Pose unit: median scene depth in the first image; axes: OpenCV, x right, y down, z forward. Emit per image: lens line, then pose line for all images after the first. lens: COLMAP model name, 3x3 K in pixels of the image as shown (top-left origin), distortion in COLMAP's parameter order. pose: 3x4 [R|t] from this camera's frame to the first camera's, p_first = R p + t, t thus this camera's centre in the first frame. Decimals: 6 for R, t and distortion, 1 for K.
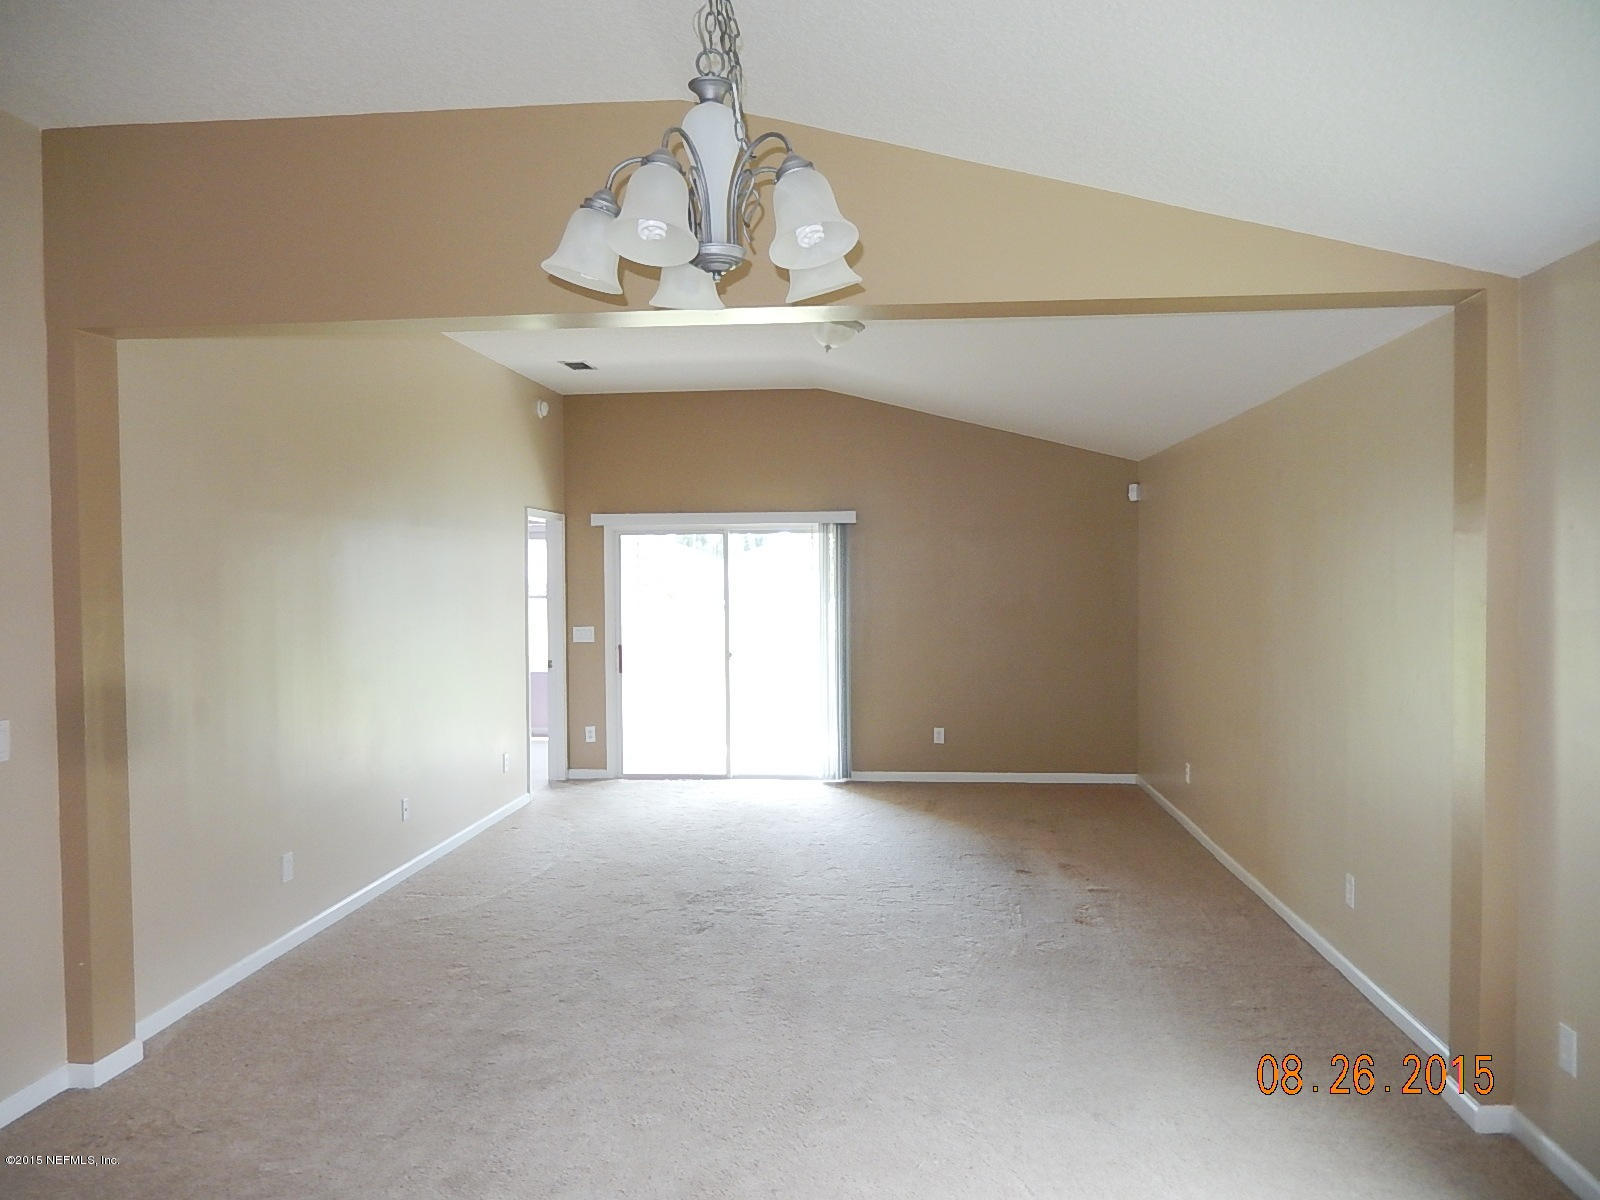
lens RADIAL K [[1186.7, 0, 790.1], [0, 1186.7, 597.6], [0, 0, 1]] dist [-0.008633, -0.017759]
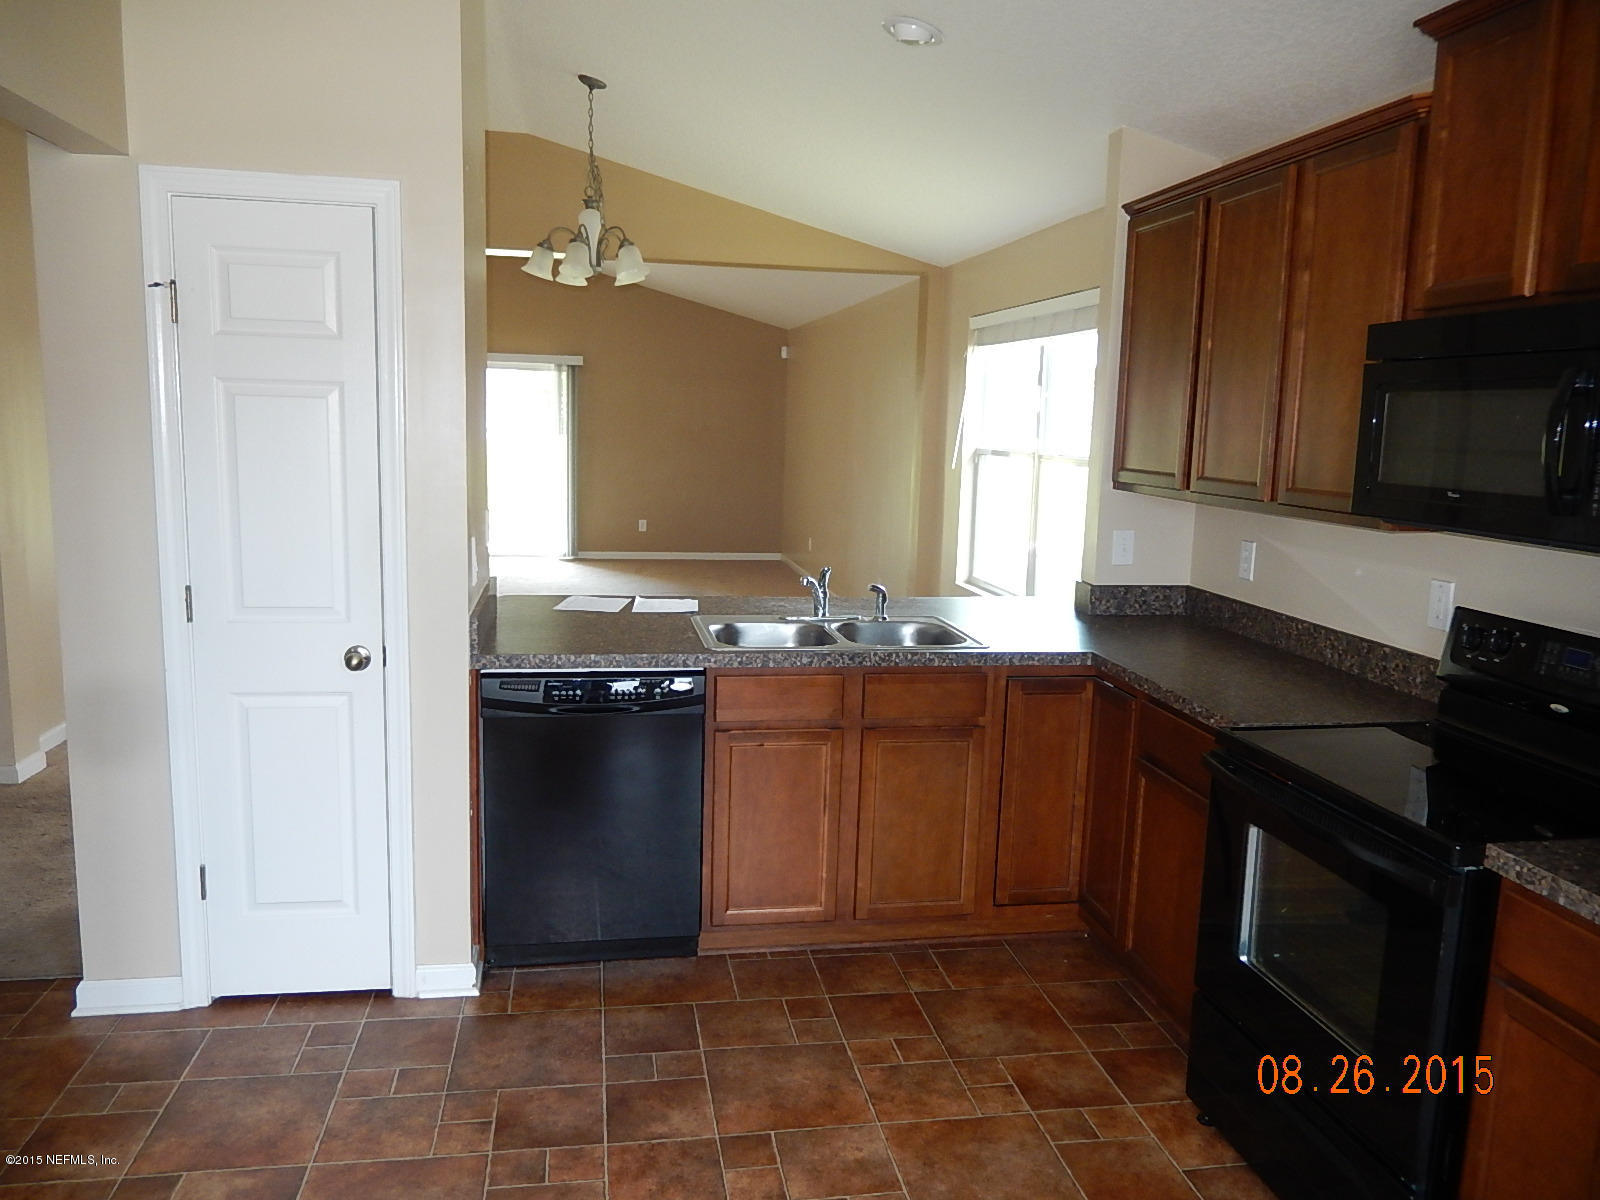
lens RADIAL K [[1186.7, 0, 798.2], [0, 1186.7, 605.1], [0, 0, 1]] dist [-0.008633, -0.017759]
pose [[0.962646, -0.007662, 0.270656, -0.074632], [-0.030353, 0.990245, 0.135989, 0.015657], [-0.269057, -0.139124, 0.953023, -0.373647]]
